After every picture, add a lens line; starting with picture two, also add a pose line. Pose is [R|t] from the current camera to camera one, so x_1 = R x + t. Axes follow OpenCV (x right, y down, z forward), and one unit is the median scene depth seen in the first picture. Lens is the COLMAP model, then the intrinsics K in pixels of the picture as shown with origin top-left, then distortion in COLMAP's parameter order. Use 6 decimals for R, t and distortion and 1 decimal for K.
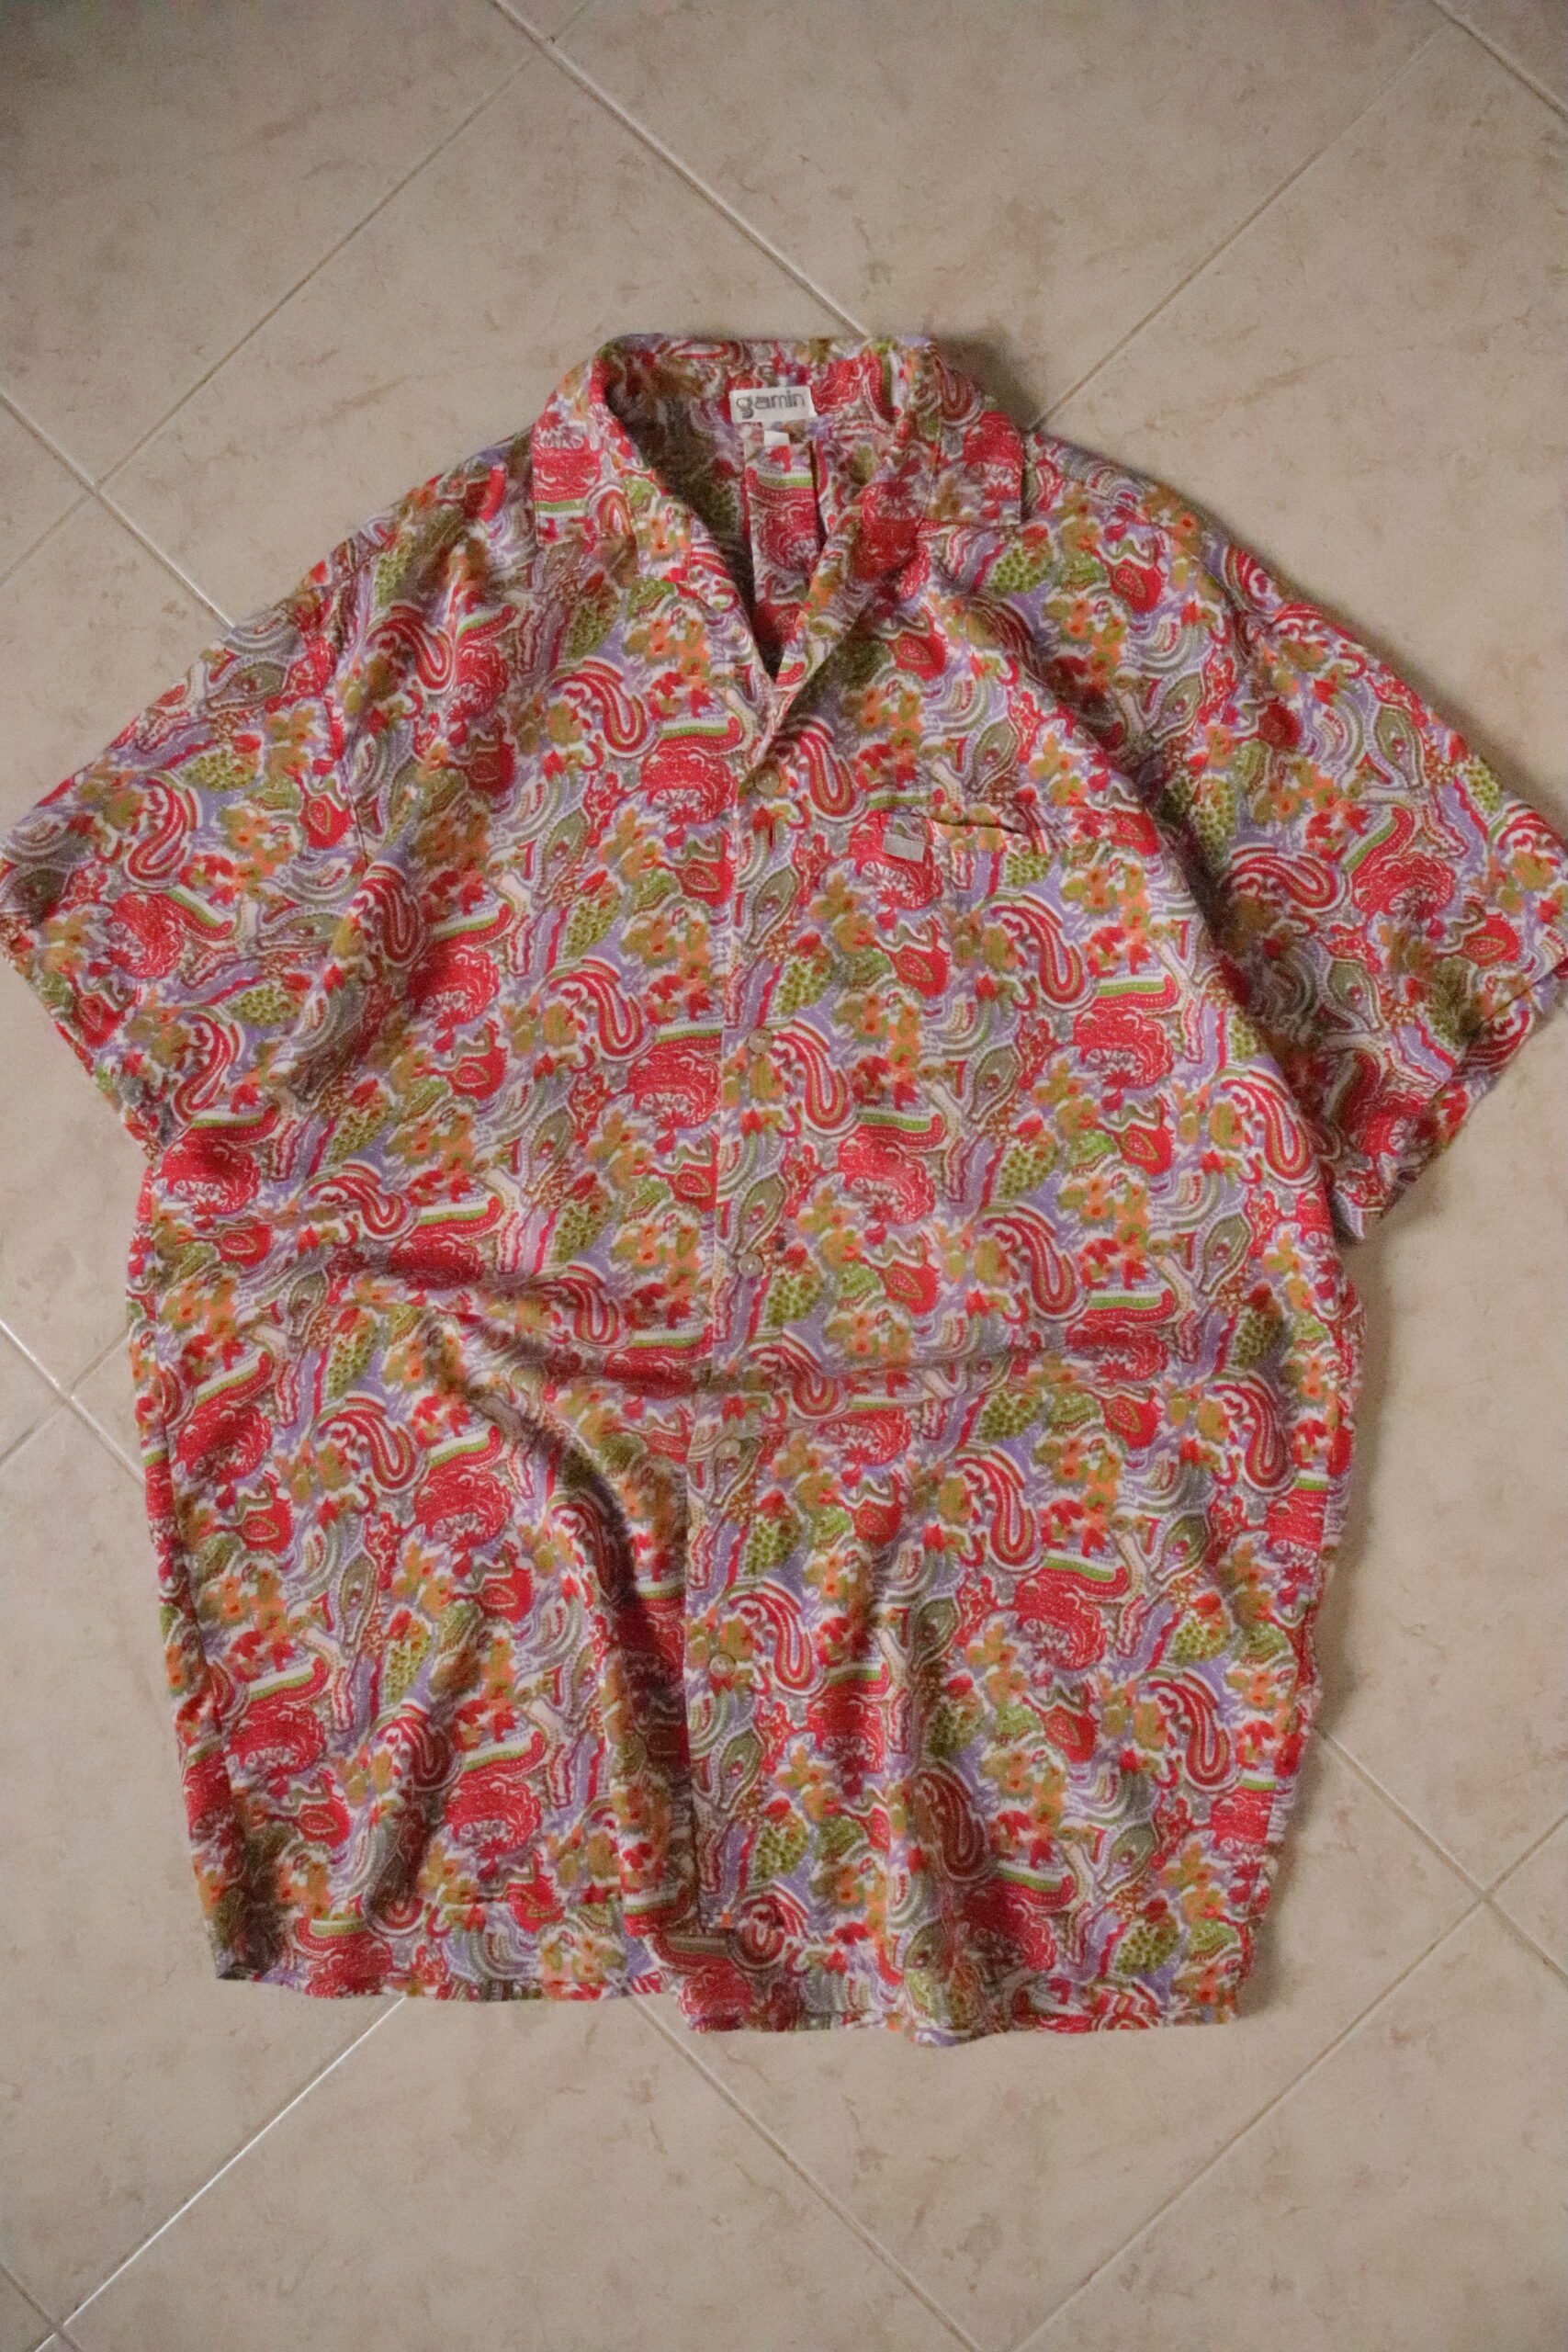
lens RADIAL K [[2014.5, 0, 784.0], [0, 2014.5, 1176.0], [0, 0, 1]] dist [-0.174614, 0.162882]
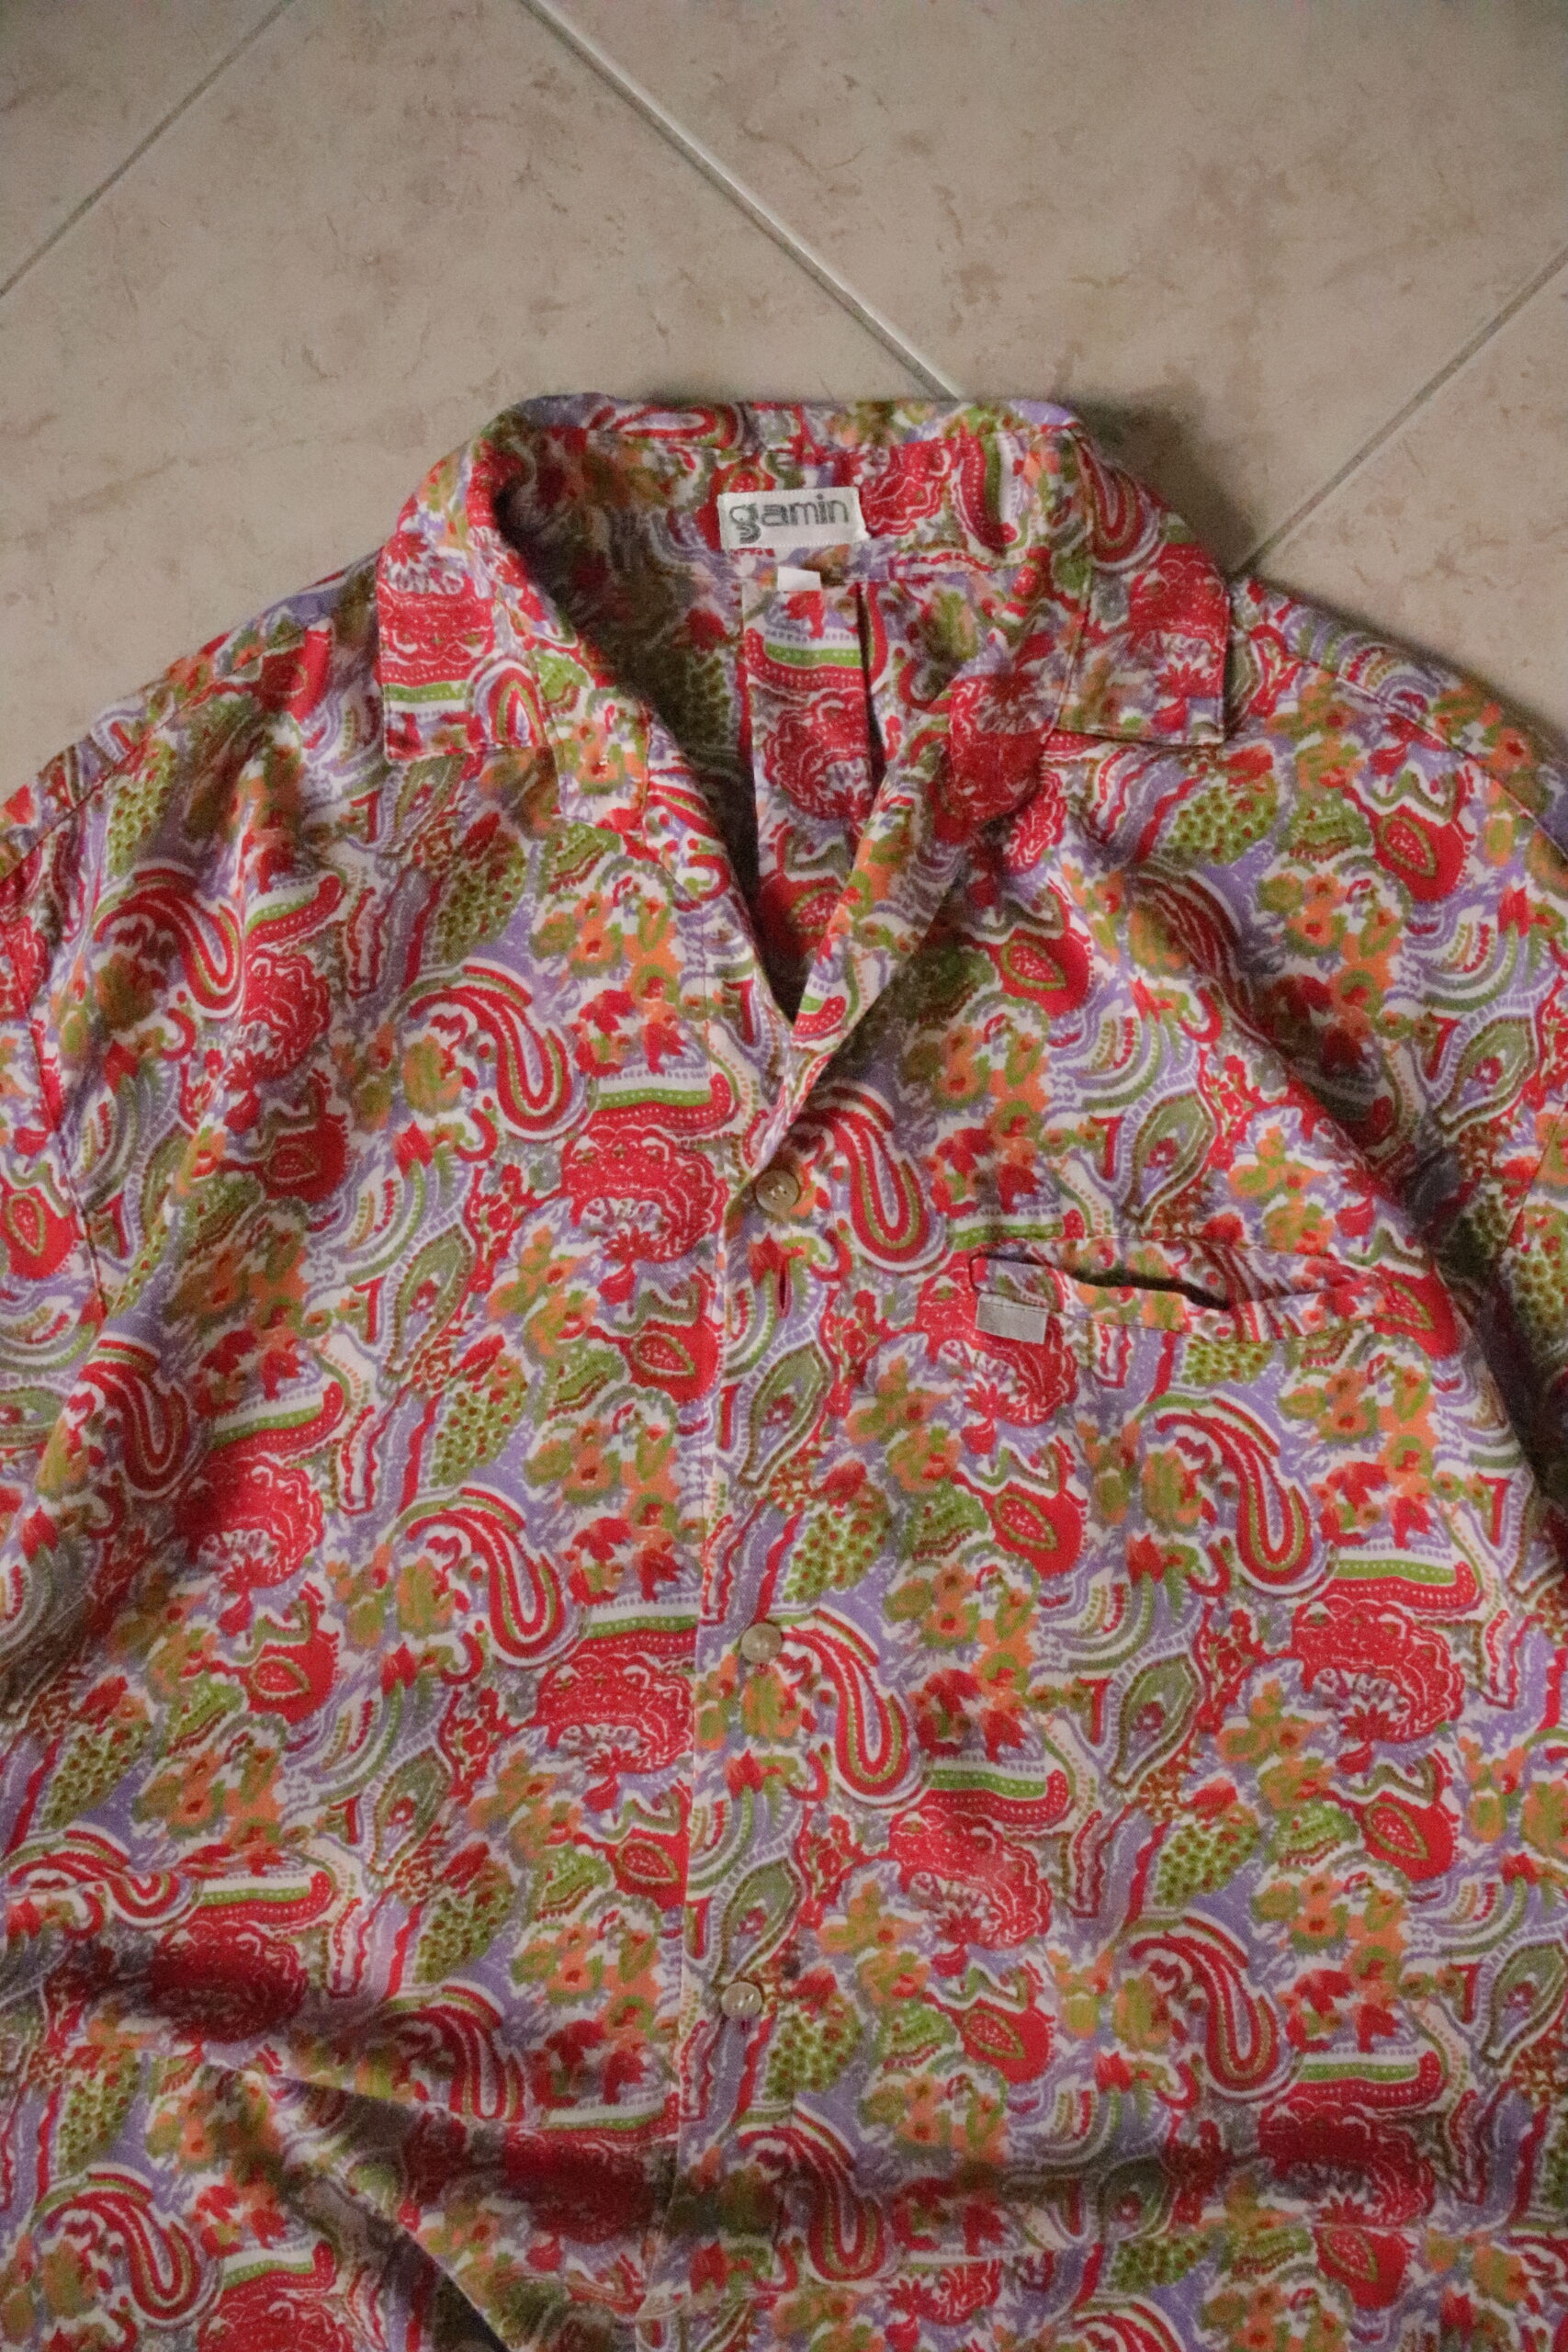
lens RADIAL K [[2014.5, 0, 784.0], [0, 2014.5, 1176.0], [0, 0, 1]] dist [-0.174614, 0.162882]
pose [[0.999920, 0.010471, -0.007123, -0.002272], [-0.010140, 0.998937, 0.044958, -0.228848], [0.007586, -0.044882, 0.998963, 0.419124]]
